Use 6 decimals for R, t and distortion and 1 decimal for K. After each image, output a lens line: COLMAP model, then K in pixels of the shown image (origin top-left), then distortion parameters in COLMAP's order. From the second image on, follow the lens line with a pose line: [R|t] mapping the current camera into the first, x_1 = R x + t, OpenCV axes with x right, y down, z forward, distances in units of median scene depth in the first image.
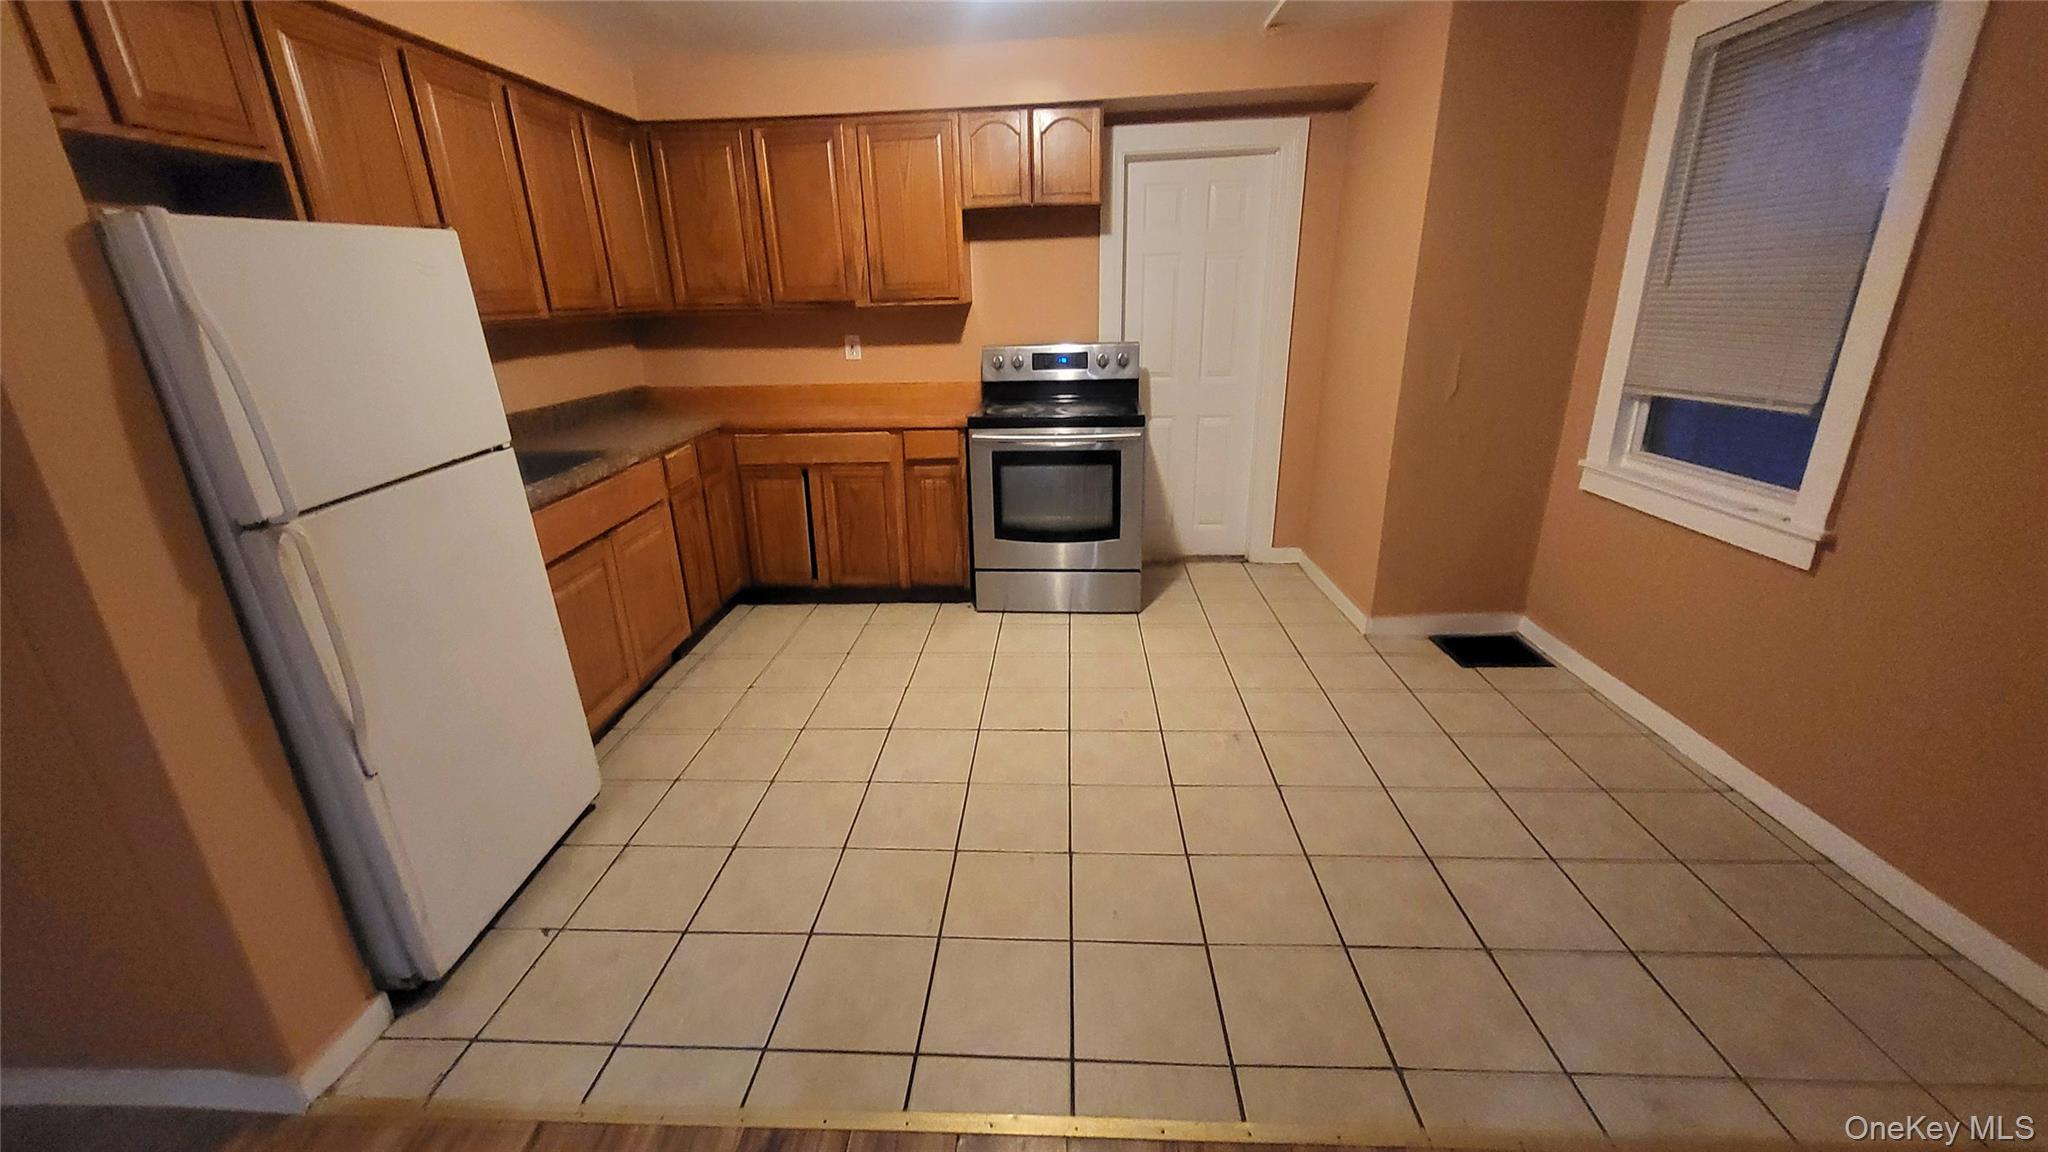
lens RADIAL K [[809.7, 0, 1032.0], [0, 809.7, 565.9], [0, 0, 1]] dist [0.002701, 0.000237]
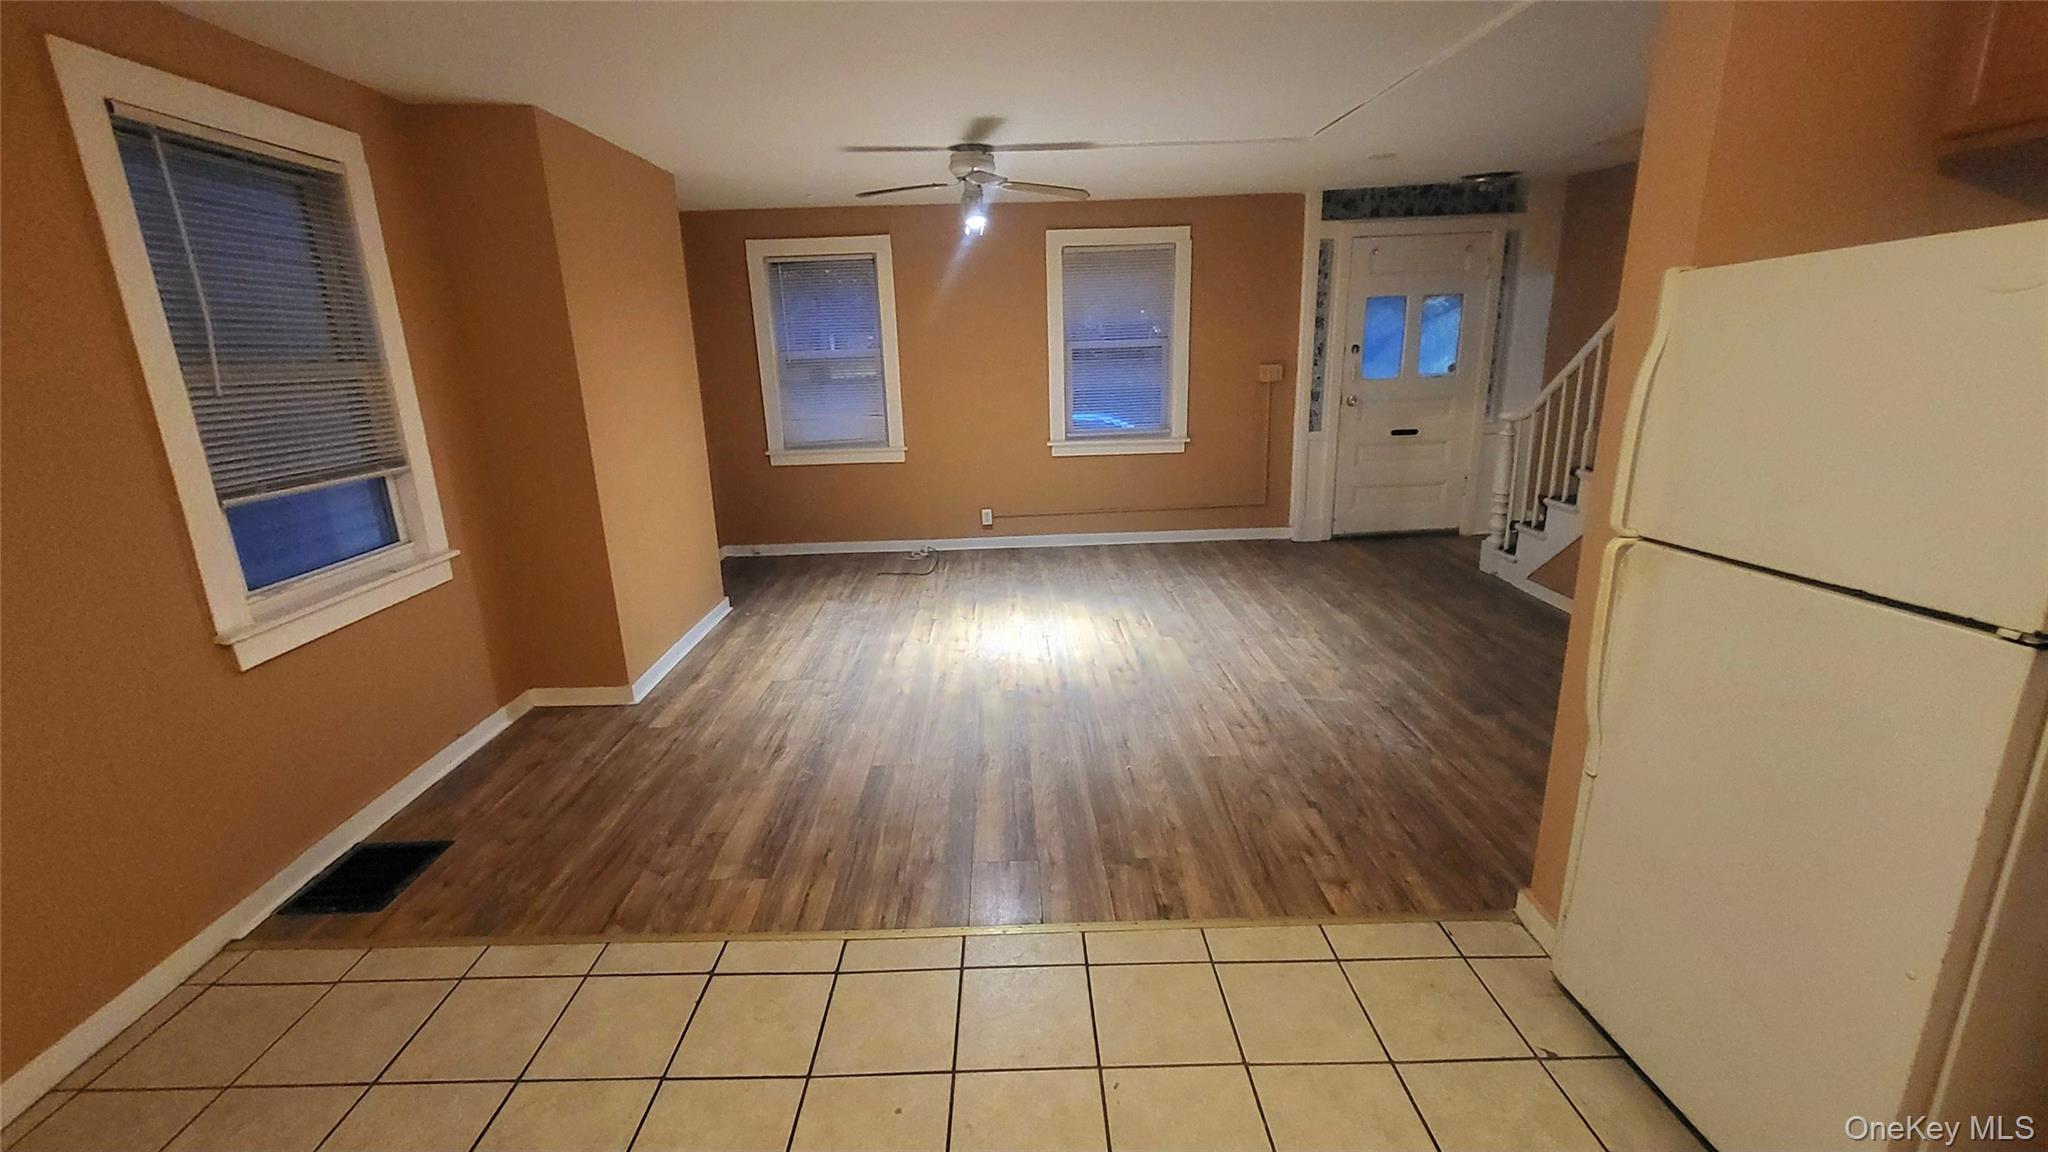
lens RADIAL K [[860.6, 0, 1019.5], [0, 860.6, 578.9], [0, 0, 1]] dist [-0.000218, 0.000112]
pose [[-0.996911, 0.066874, -0.041193, -0.013121], [0.032112, 0.825663, 0.563249, -0.343517], [0.071678, 0.560186, -0.825260, 0.950772]]
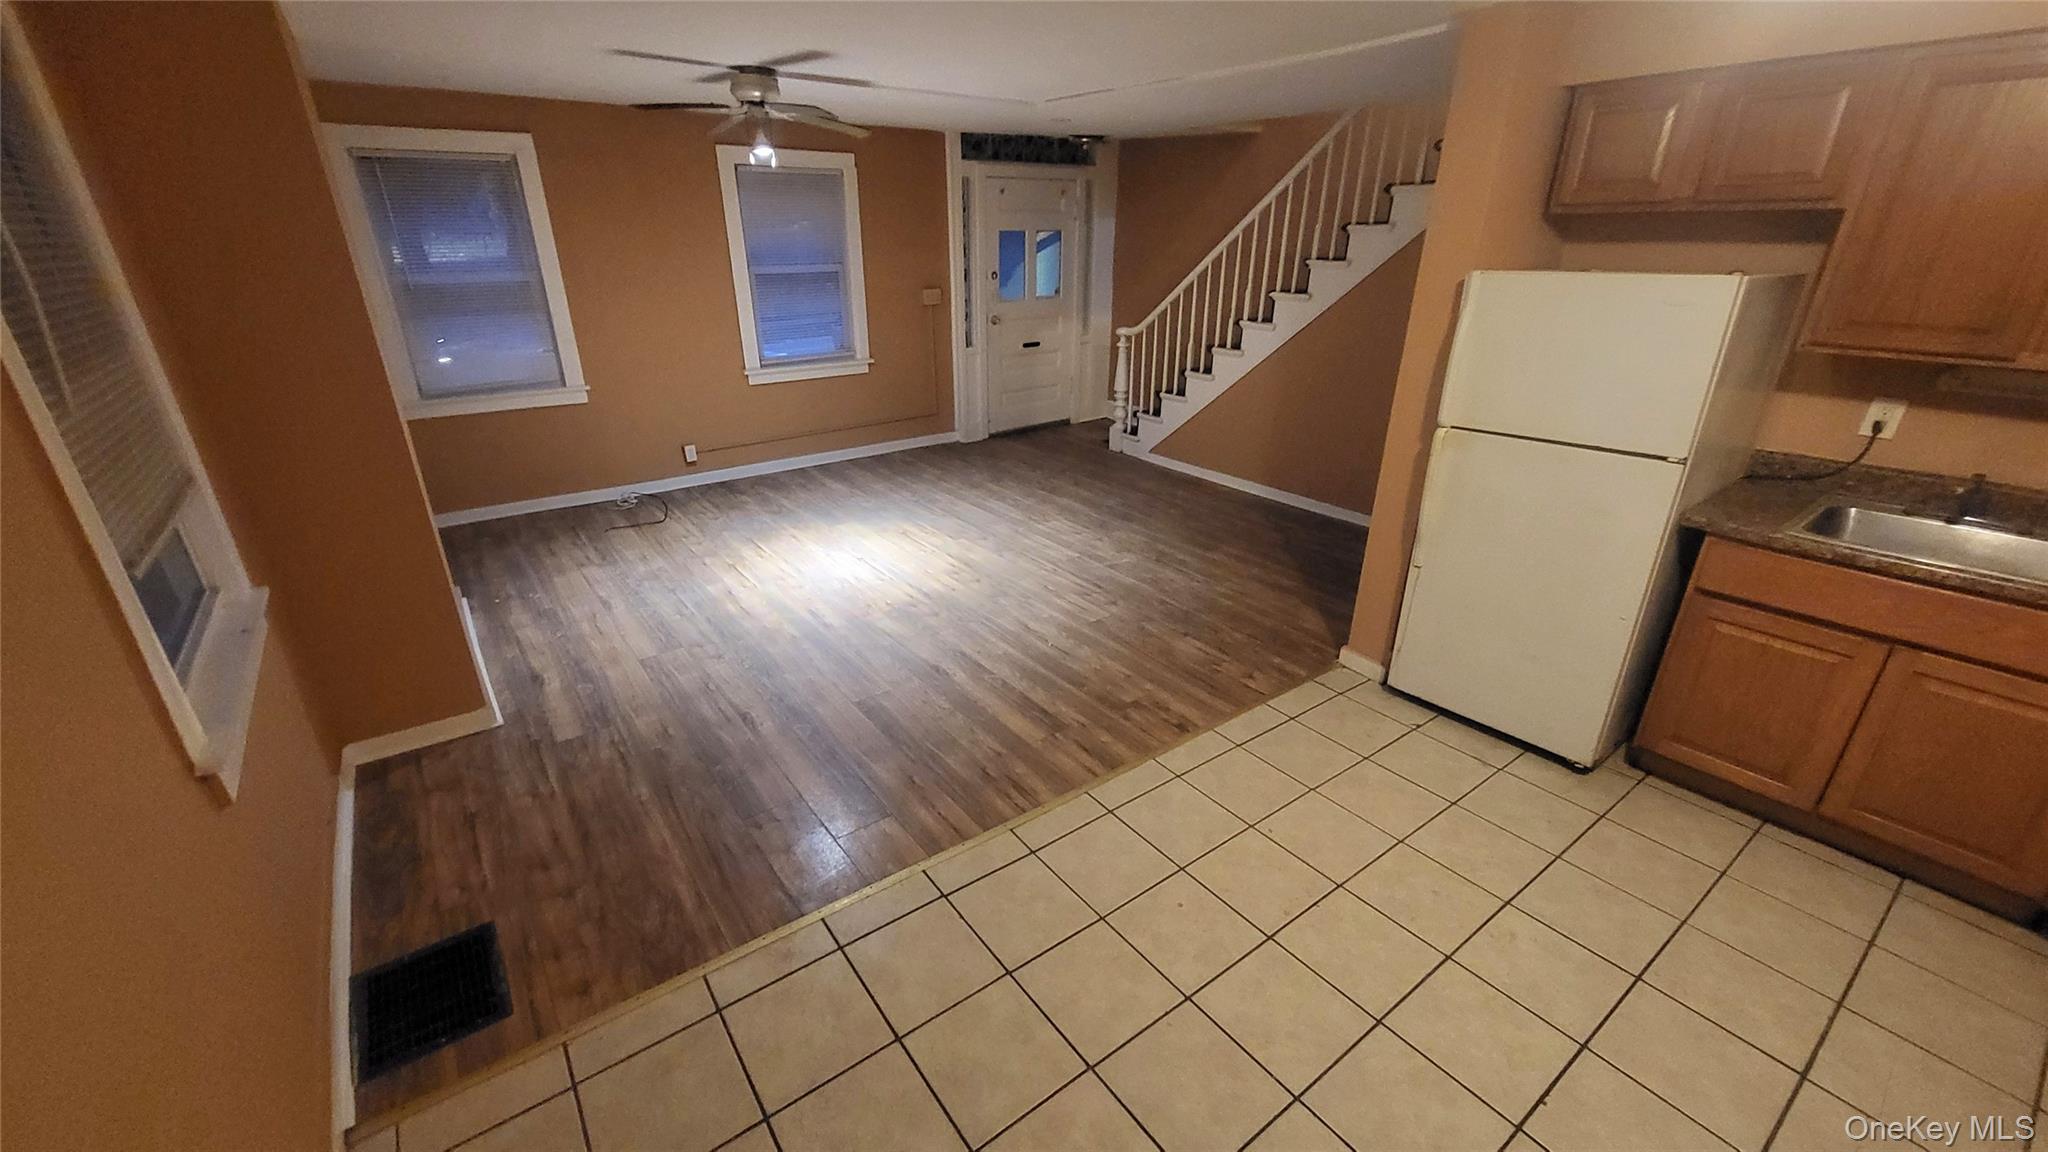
lens RADIAL K [[806.7, 0, 1014.6], [0, 806.7, 578.9], [0, 0, 1]] dist [0.001548, 0.000191]
pose [[-0.777398, 0.271084, -0.567597, 0.531818], [-0.185390, 0.763537, 0.618581, -0.383276], [0.601068, 0.586110, -0.543316, 0.800995]]
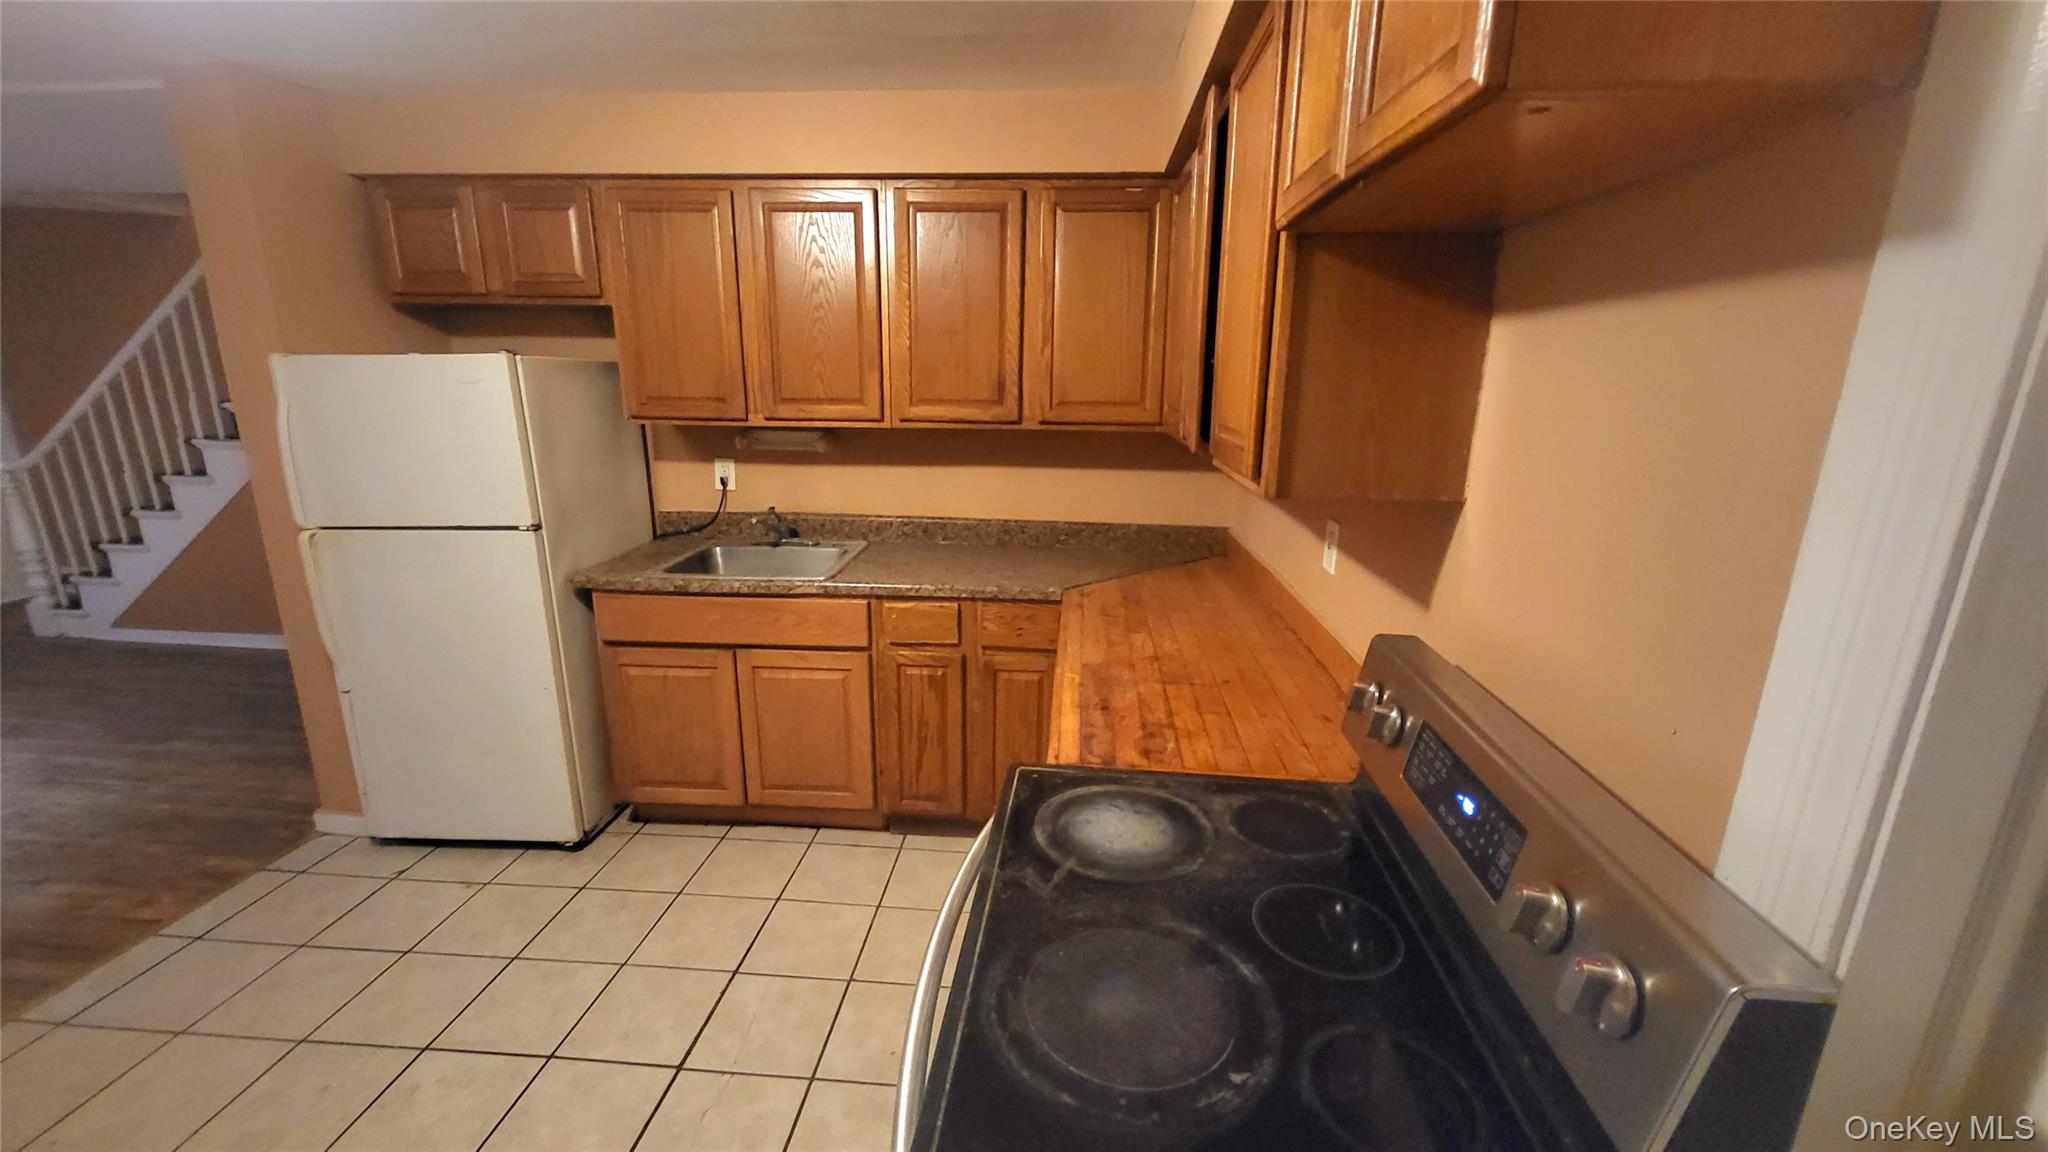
lens RADIAL K [[806.7, 0, 1014.6], [0, 806.7, 578.9], [0, 0, 1]] dist [0.001548, 0.000191]
pose [[-0.028043, 0.274477, -0.961185, 0.333070], [-0.337295, 0.902570, 0.267580, -0.441437], [0.940981, 0.331707, 0.067268, 1.118370]]
